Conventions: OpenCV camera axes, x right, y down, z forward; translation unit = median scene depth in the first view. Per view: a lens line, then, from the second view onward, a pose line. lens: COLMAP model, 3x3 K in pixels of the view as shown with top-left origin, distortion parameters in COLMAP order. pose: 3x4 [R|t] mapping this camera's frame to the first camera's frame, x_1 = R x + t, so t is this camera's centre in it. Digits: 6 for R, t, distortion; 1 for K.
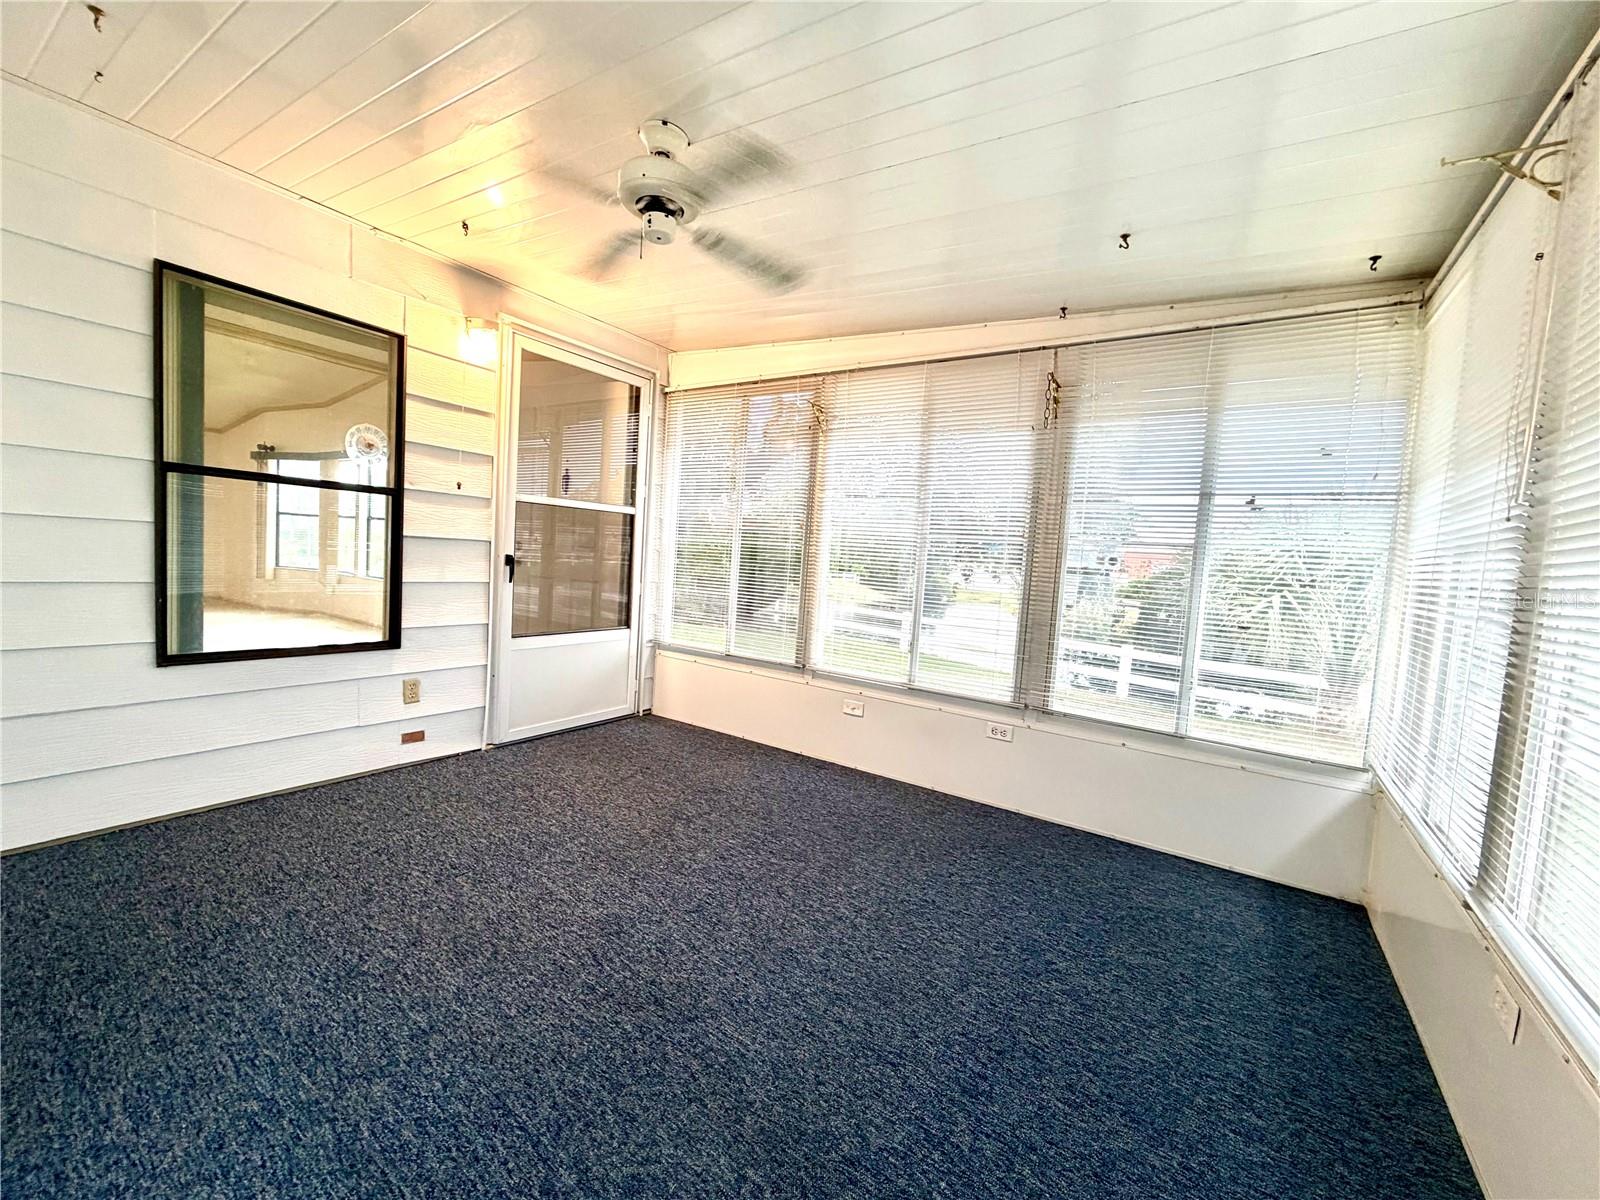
lens RADIAL K [[637.0, 0, 795.5], [0, 637.0, 600.4], [0, 0, 1]] dist [0.000991, -0.000312]
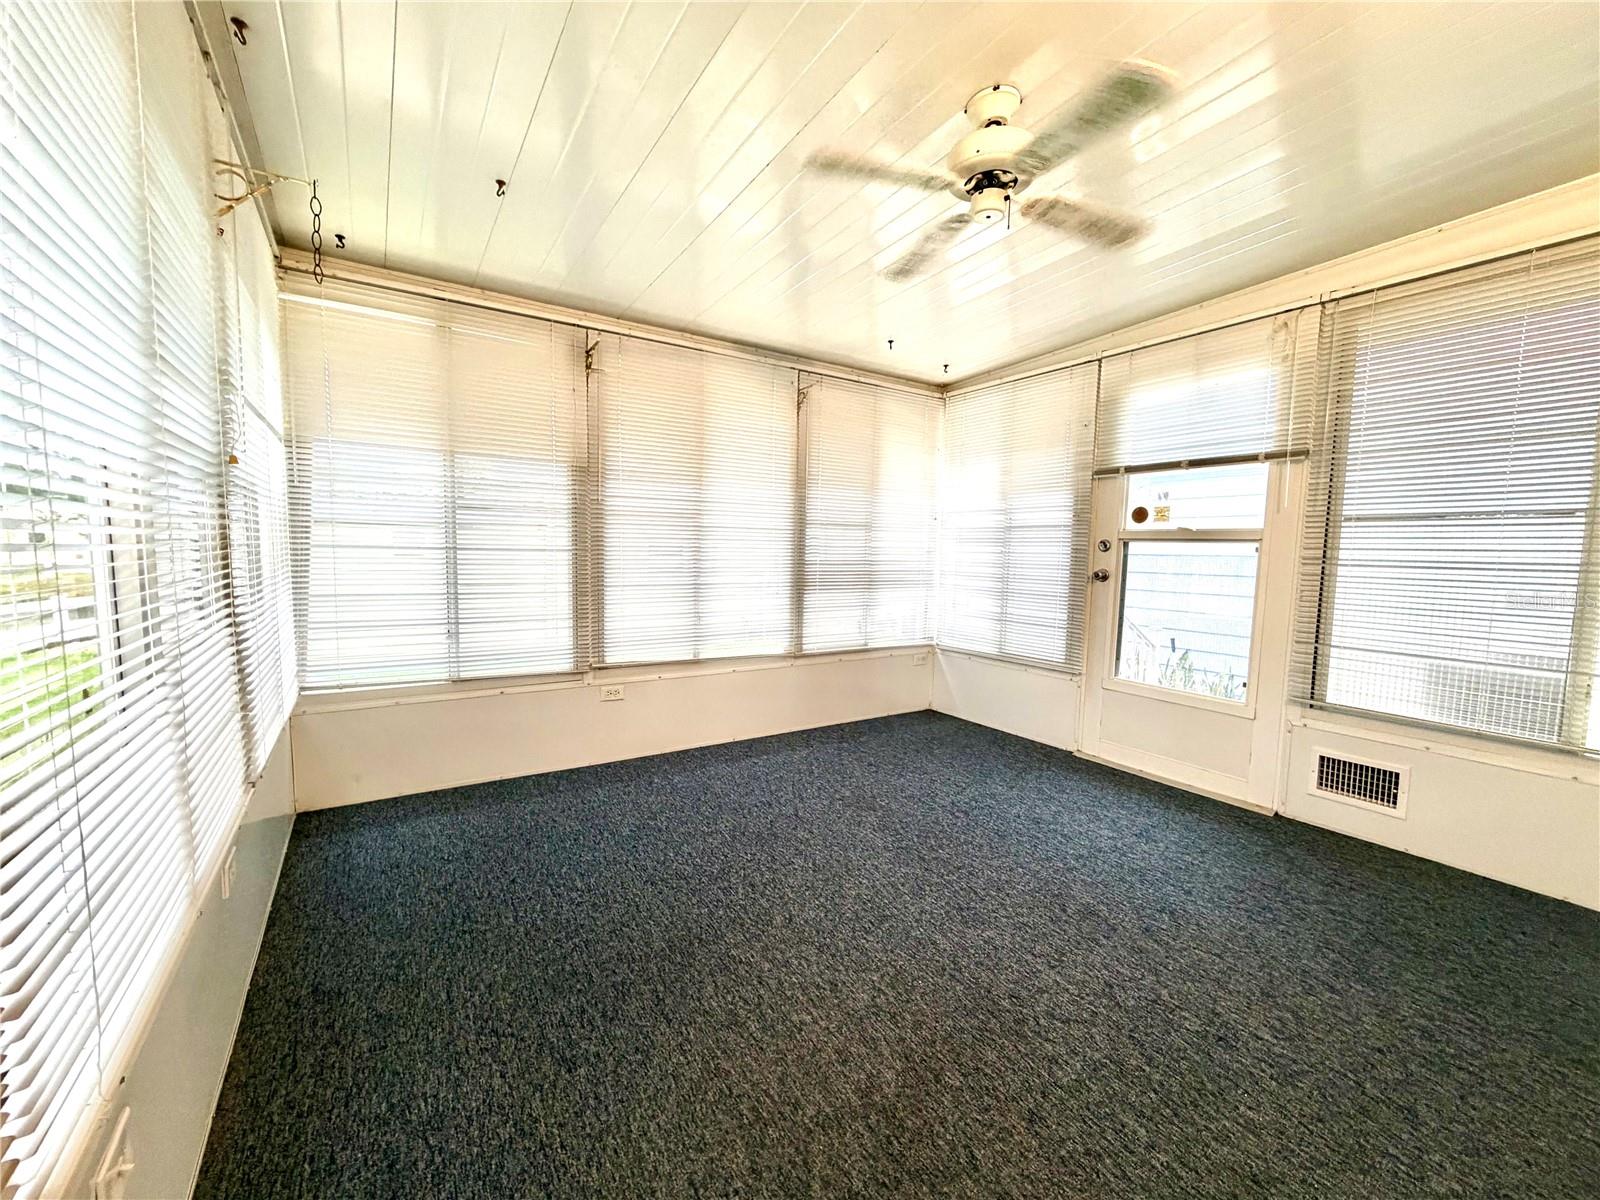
lens RADIAL K [[637.0, 0, 795.5], [0, 637.0, 600.4], [0, 0, 1]] dist [0.000991, -0.000312]
pose [[-0.919506, -0.112331, 0.376684, -0.348760], [-0.050768, 0.984209, 0.169574, -0.150255], [-0.389785, 0.136801, -0.910688, 1.906854]]
